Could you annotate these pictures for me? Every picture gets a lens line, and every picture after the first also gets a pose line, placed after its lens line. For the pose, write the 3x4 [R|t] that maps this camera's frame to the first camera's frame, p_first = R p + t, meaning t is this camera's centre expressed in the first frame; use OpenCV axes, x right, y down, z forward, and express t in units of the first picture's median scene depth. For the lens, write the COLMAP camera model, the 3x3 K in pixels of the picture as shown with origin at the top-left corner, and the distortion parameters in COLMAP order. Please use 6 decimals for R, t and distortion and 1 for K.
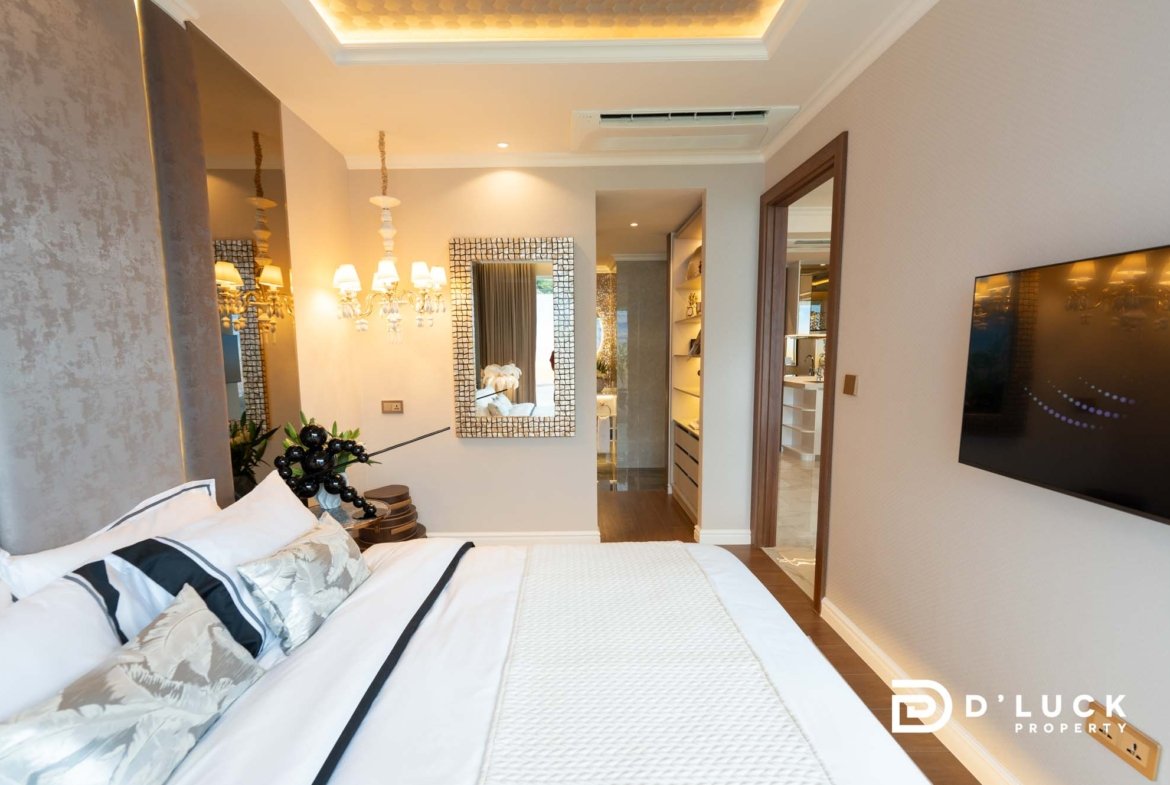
lens RADIAL K [[492.9, 0, 568.2], [0, 492.9, 408.9], [0, 0, 1]] dist [-0.002666, -0.000424]
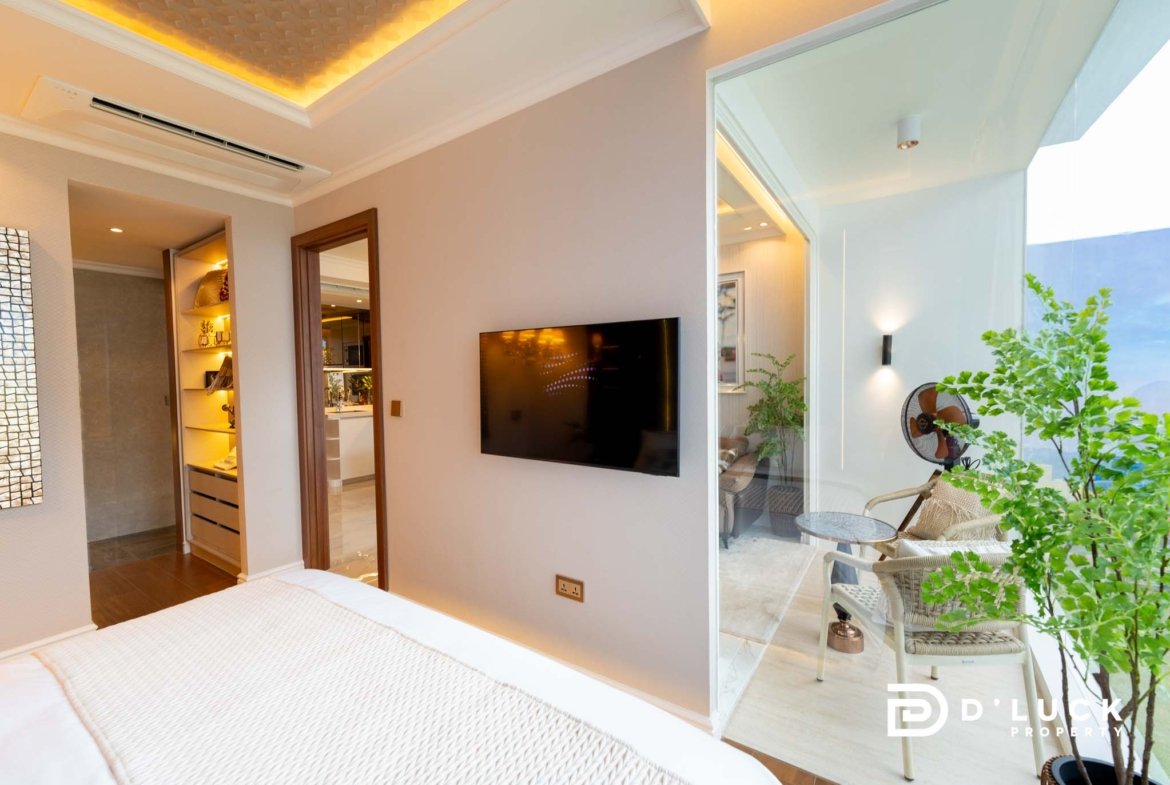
lens RADIAL K [[491.5, 0, 561.1], [0, 491.5, 396.0], [0, 0, 1]] dist [0.001168, 0.000391]
pose [[0.588340, -0.027428, 0.808148, -0.123599], [0.103645, 0.993739, -0.041727, 0.009943], [-0.801944, 0.108310, 0.587499, -0.044477]]
